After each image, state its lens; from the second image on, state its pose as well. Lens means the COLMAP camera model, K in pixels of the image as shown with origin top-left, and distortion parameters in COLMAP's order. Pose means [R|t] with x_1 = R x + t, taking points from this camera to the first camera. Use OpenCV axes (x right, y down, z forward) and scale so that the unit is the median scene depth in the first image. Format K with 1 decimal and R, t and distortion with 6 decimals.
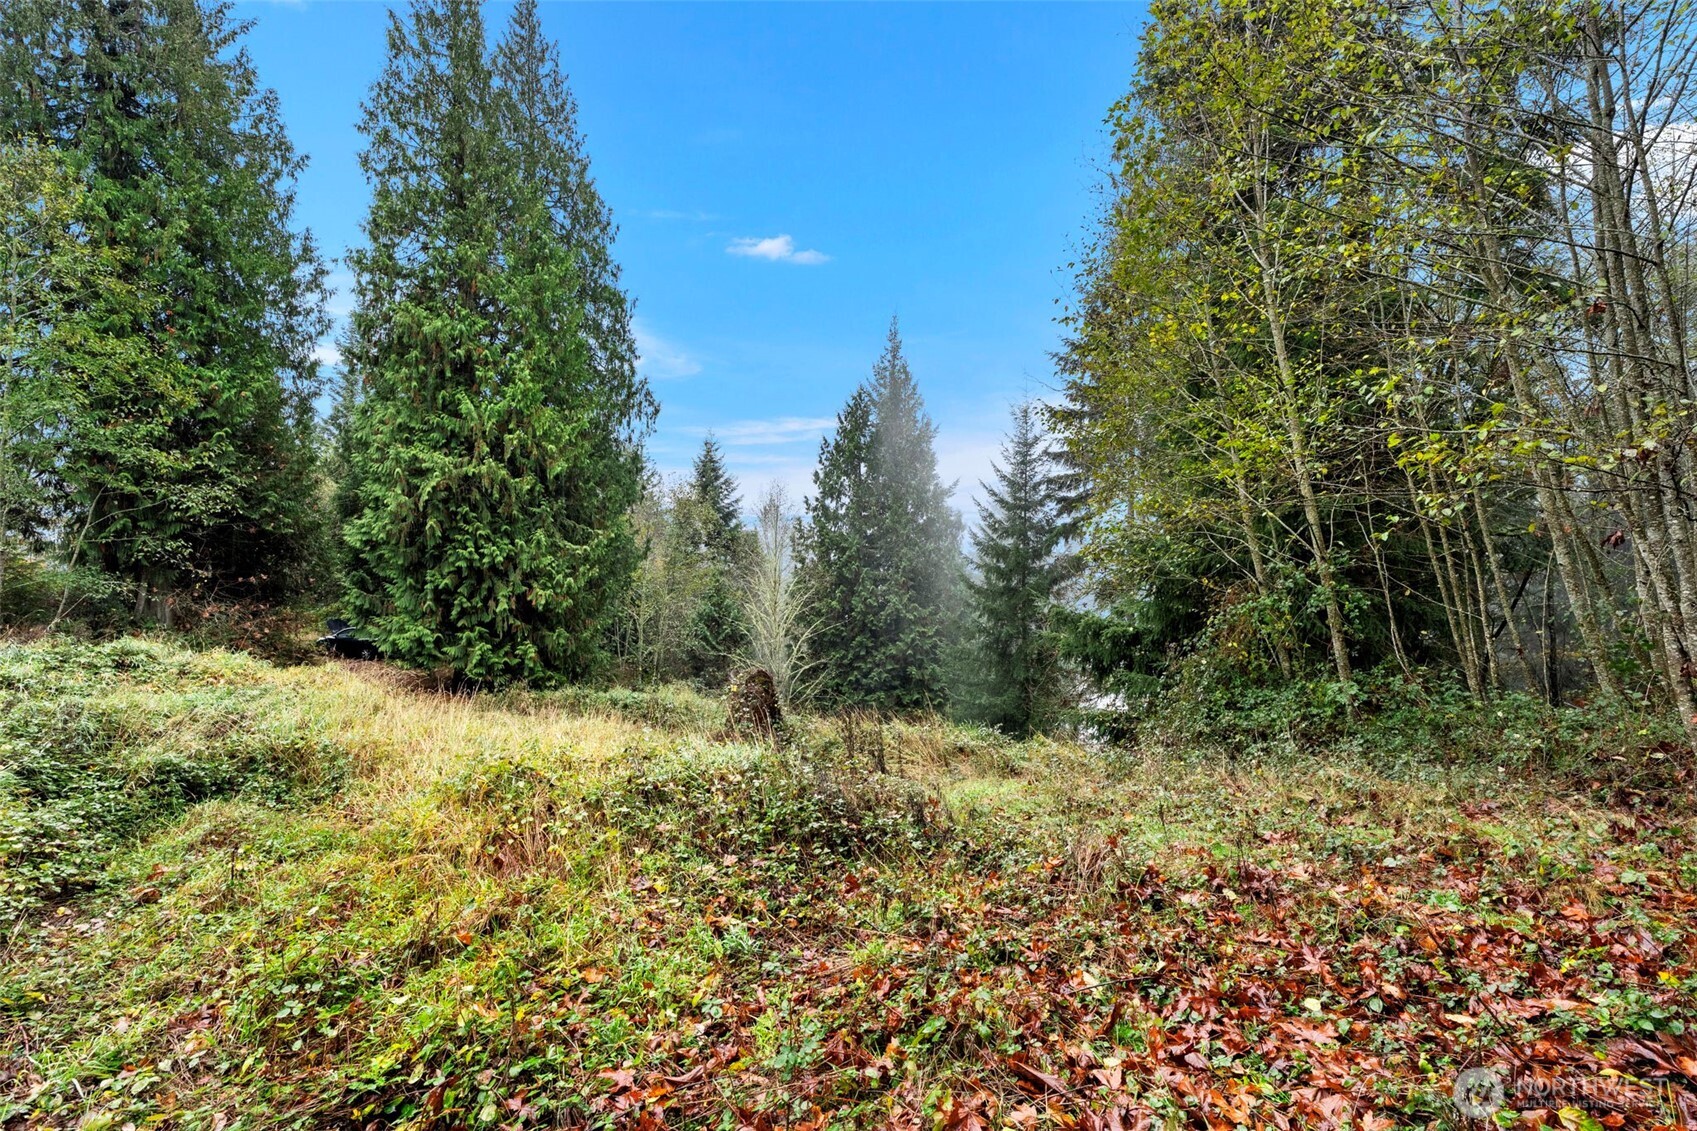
lens RADIAL K [[767.1, 0, 847.3], [0, 767.1, 570.3], [0, 0, 1]] dist [-0.002623, -0.000252]
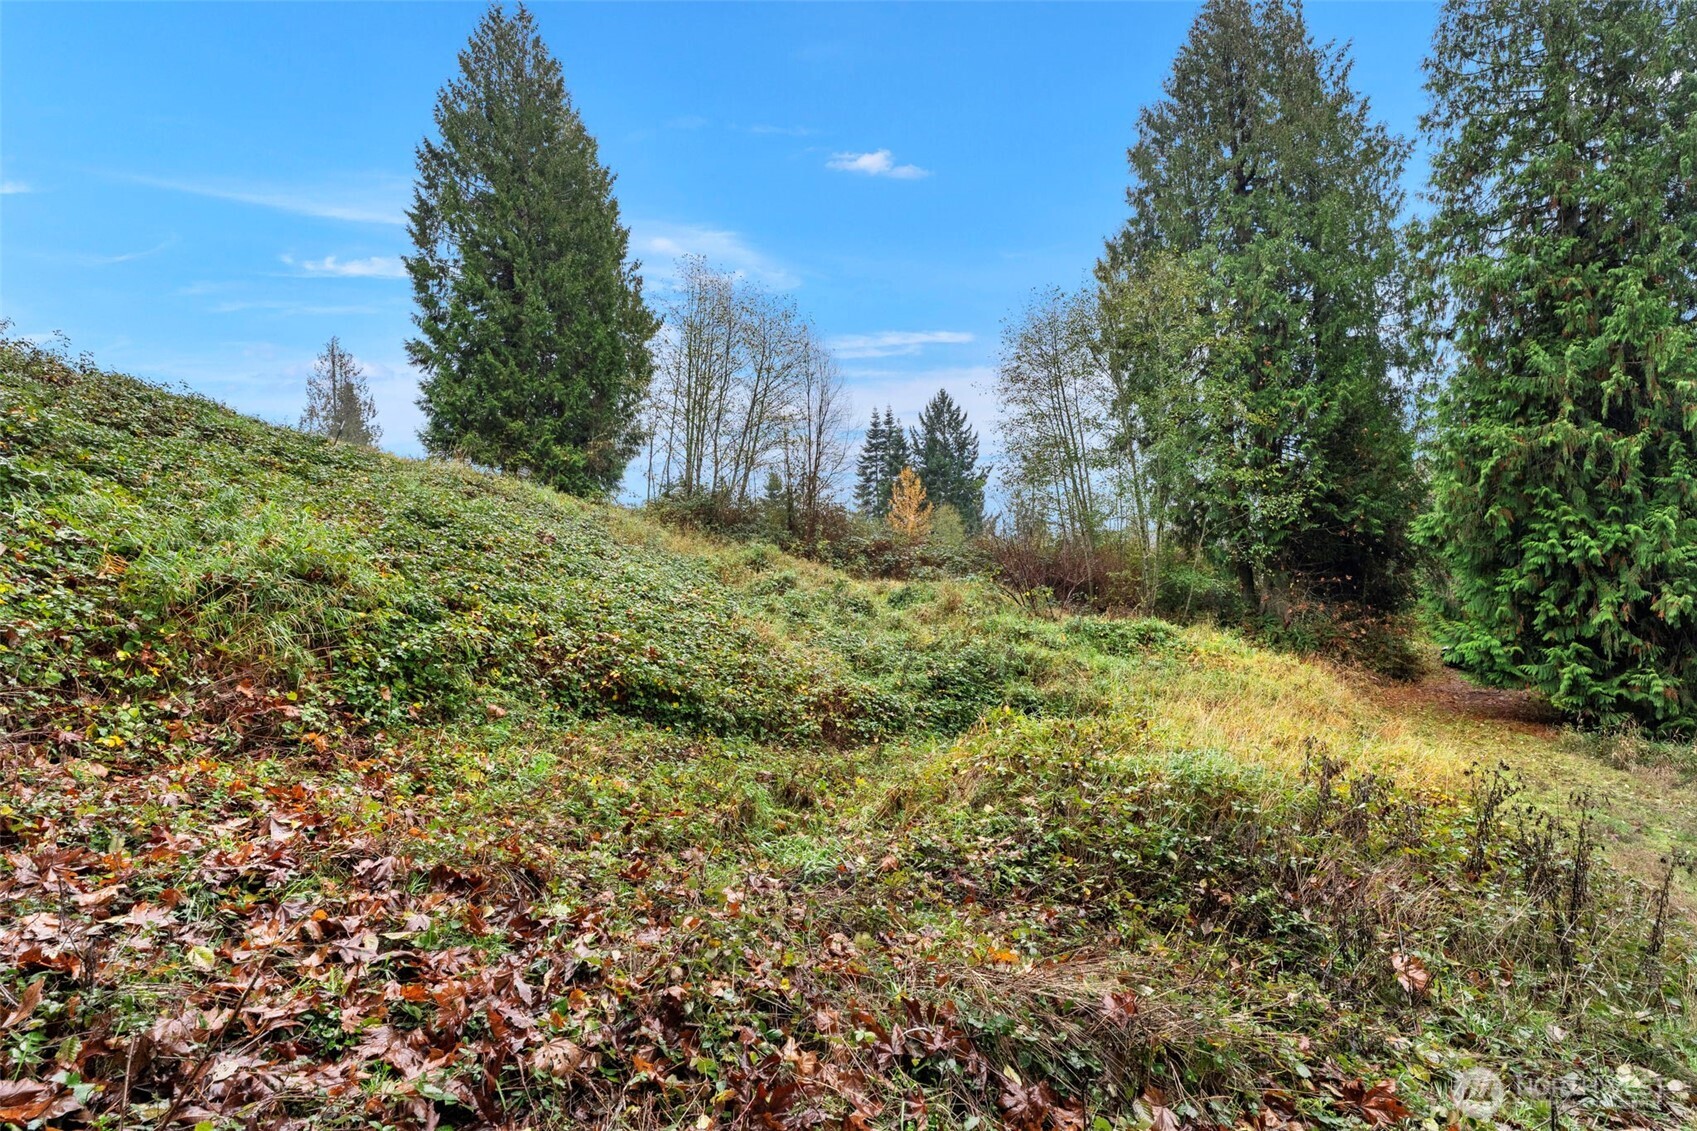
lens RADIAL K [[789.0, 0, 846.6], [0, 789.0, 567.6], [0, 0, 1]] dist [-0.003435, 0.002107]
pose [[0.185883, -0.015256, -0.982453, 0.152691], [-0.006129, 0.999842, -0.016686, 0.016721], [0.982553, 0.009123, 0.185760, 0.145488]]
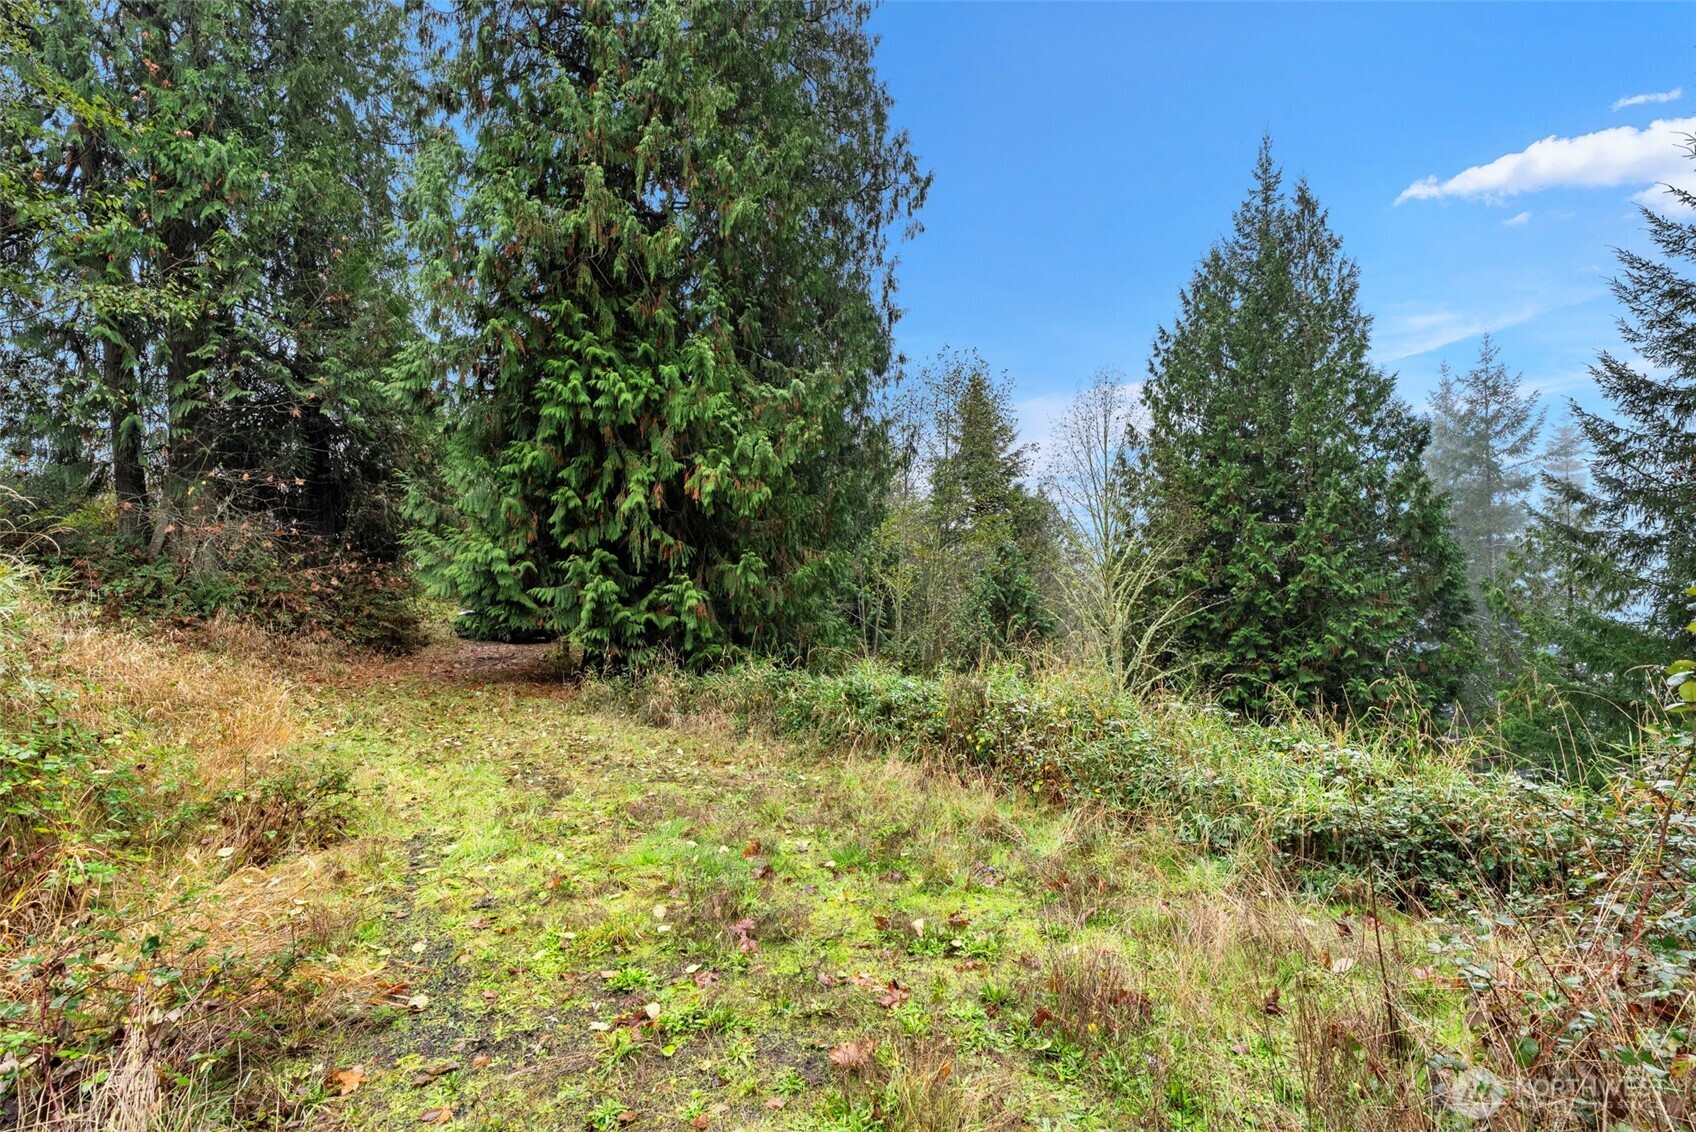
lens RADIAL K [[788.5, 0, 834.5], [0, 788.5, 555.1], [0, 0, 1]] dist [-0.003435, 0.002107]
pose [[0.946885, -0.033297, -0.319844, -0.168376], [0.015274, 0.998159, -0.058694, 0.110433], [0.321210, 0.050691, 0.945650, 0.559291]]
